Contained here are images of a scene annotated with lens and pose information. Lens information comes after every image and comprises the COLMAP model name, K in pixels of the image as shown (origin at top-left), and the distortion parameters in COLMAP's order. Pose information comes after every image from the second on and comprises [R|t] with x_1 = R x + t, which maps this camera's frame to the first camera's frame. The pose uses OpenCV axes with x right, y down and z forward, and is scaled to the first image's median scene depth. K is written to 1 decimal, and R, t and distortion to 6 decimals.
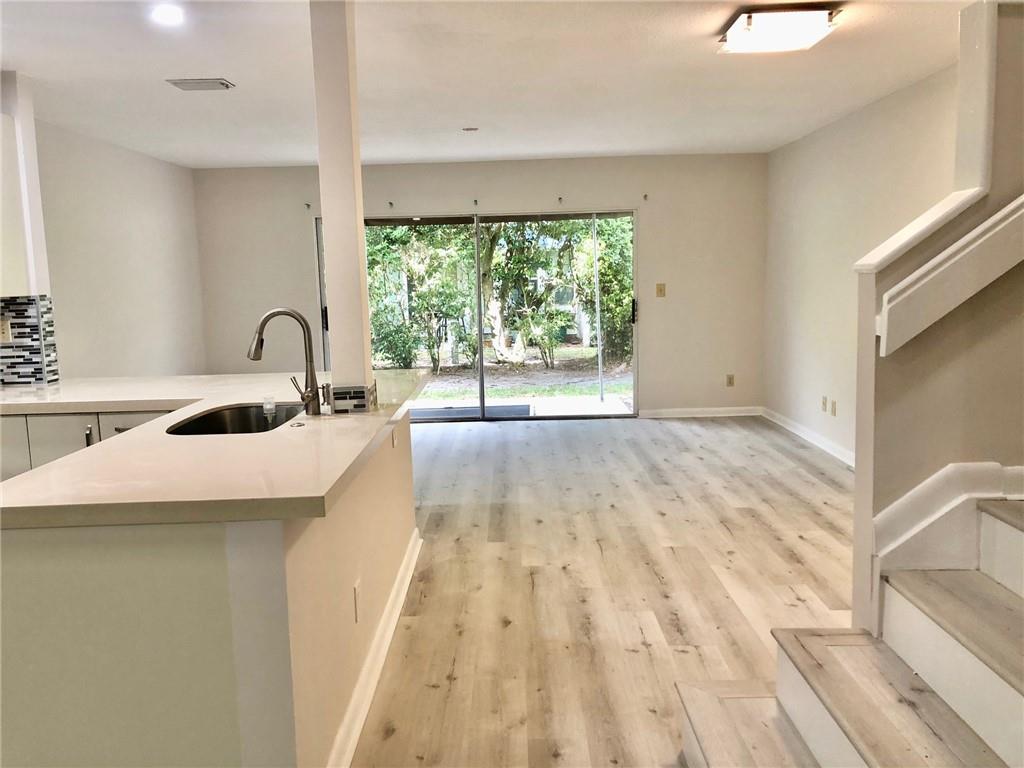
lens RADIAL K [[829.7, 0, 512.0], [0, 829.7, 384.0], [0, 0, 1]] dist [0.064963, -0.001125]
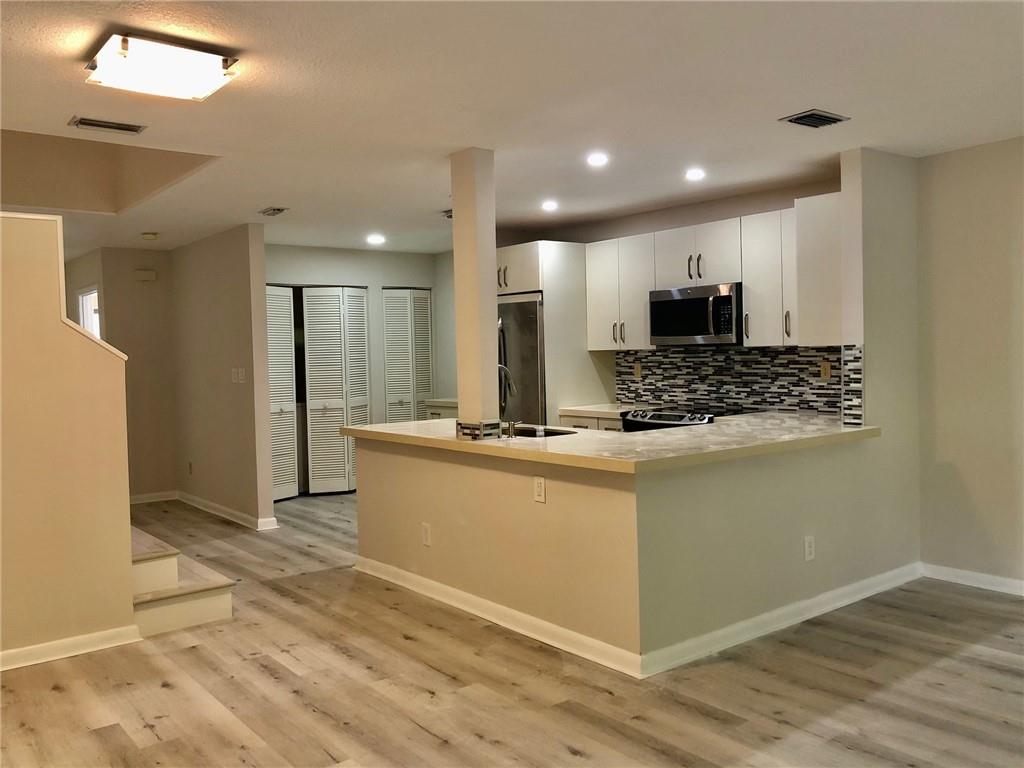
lens RADIAL K [[866.0, 0, 512.0], [0, 866.0, 384.0], [0, 0, 1]] dist [0.004750, 0.004345]
pose [[-0.783721, 0.070059, -0.617149, 0.556387], [-0.030000, 0.988189, 0.150276, -0.237902], [0.620388, 0.136288, -0.772363, 1.803379]]
